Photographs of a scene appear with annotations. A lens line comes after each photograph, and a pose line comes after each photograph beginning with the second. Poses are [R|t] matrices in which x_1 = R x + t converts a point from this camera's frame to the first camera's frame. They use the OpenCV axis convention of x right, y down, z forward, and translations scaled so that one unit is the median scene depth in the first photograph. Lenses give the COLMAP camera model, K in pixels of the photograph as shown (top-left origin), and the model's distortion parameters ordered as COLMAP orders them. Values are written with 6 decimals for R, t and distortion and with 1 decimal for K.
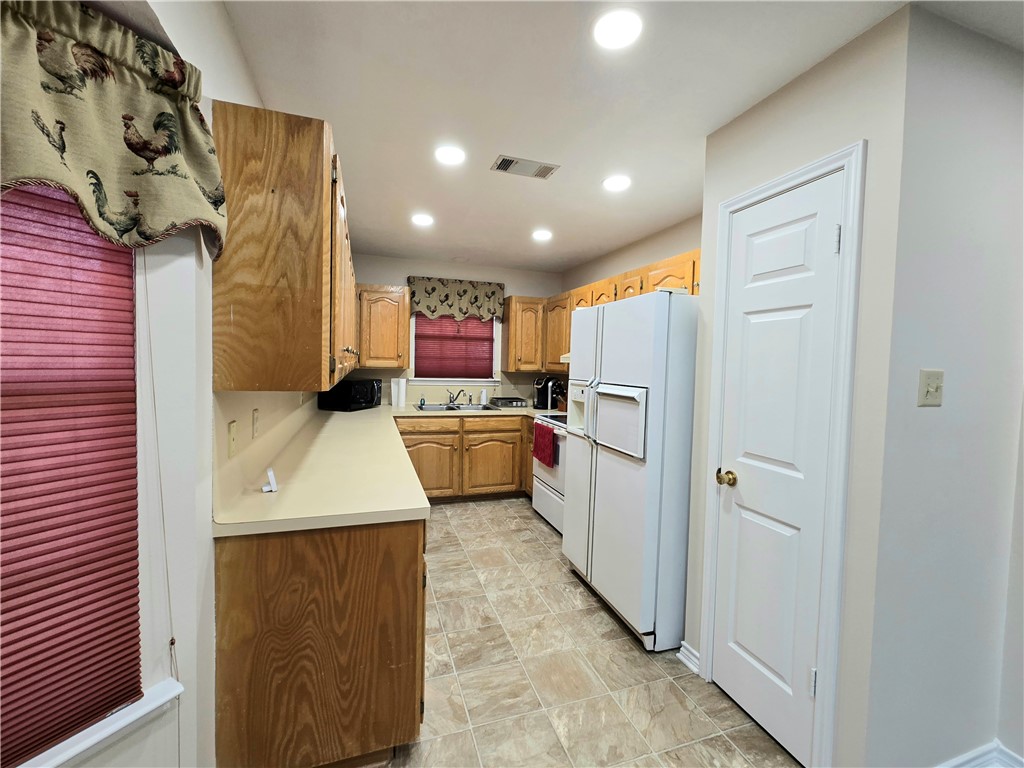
lens RADIAL K [[424.7, 0, 512.0], [0, 424.7, 384.0], [0, 0, 1]] dist [-0.001415, -0.000079]
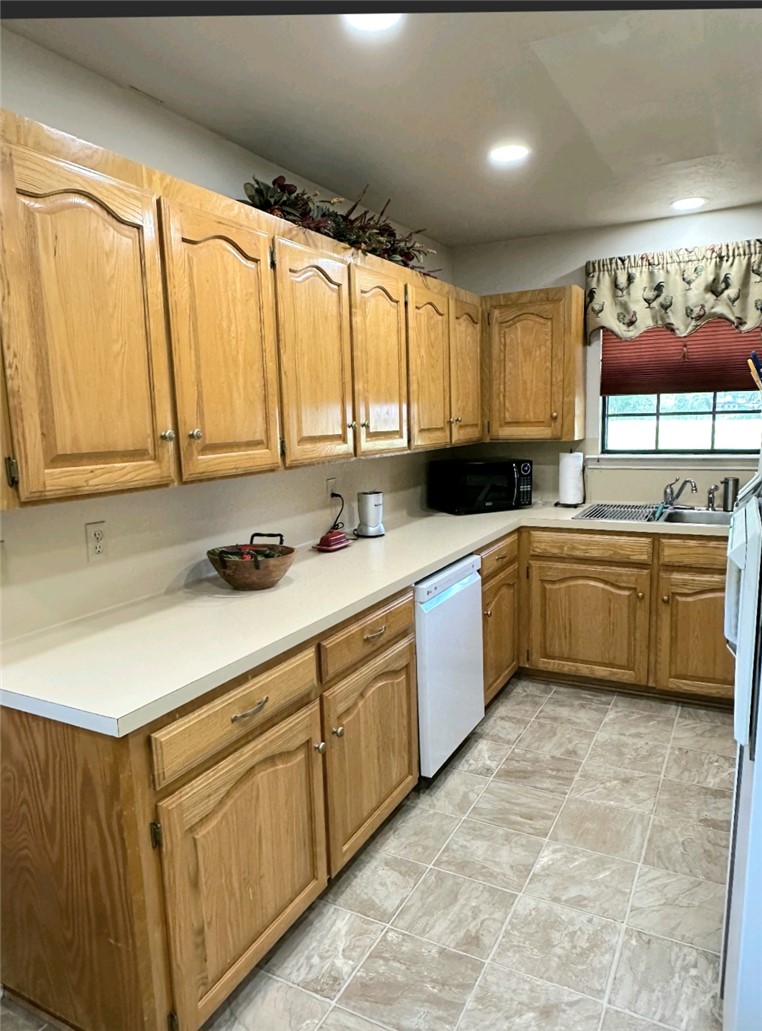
lens RADIAL K [[686.5, 0, 382.4], [0, 686.5, 531.7], [0, 0, 1]] dist [0.005087, 0.003173]
pose [[0.689408, 0.076104, -0.720364, 0.244782], [0.010429, 0.993320, 0.114922, -0.023726], [0.724298, -0.086741, 0.684009, 0.218247]]
